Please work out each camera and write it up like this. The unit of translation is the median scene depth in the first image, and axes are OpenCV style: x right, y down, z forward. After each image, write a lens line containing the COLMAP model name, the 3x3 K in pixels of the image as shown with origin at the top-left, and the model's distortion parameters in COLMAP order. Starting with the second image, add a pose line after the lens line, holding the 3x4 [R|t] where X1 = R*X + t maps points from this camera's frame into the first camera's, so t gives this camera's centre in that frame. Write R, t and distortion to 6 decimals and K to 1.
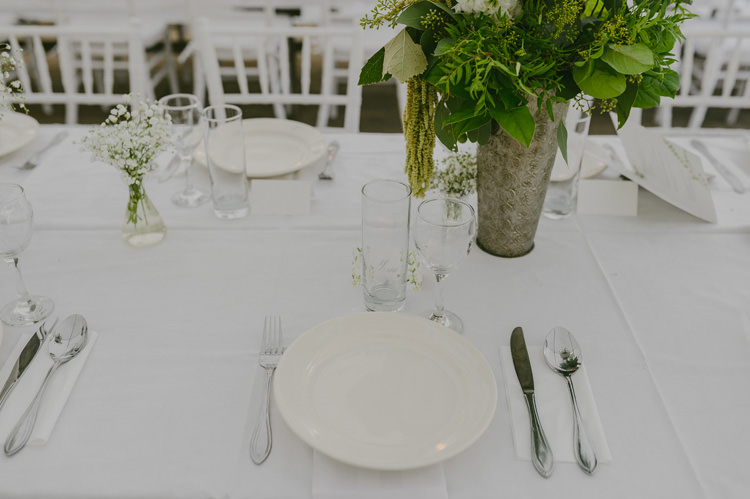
lens RADIAL K [[742.6, 0, 375.0], [0, 742.6, 249.5], [0, 0, 1]] dist [0.023481, 0.010601]
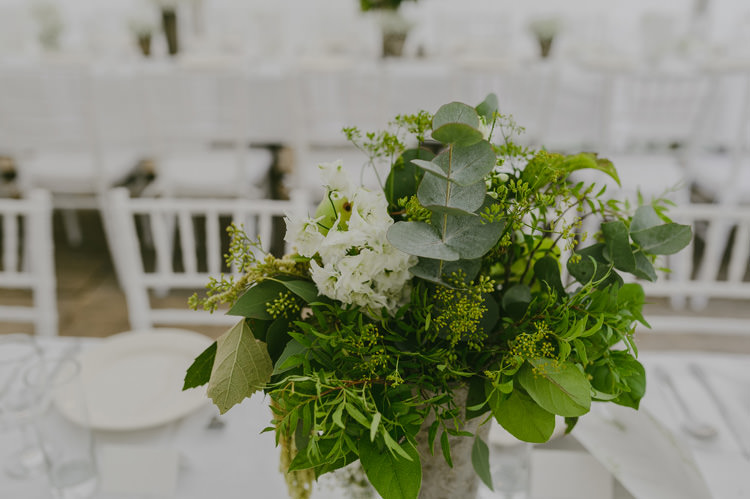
lens RADIAL K [[742.6, 0, 375.0], [0, 742.6, 249.5], [0, 0, 1]] dist [0.023481, 0.010601]
pose [[0.999344, 0.005622, -0.035788, 0.188948], [-0.009580, 0.993731, -0.111385, -0.285634], [0.034938, 0.111655, 0.993133, 0.299475]]
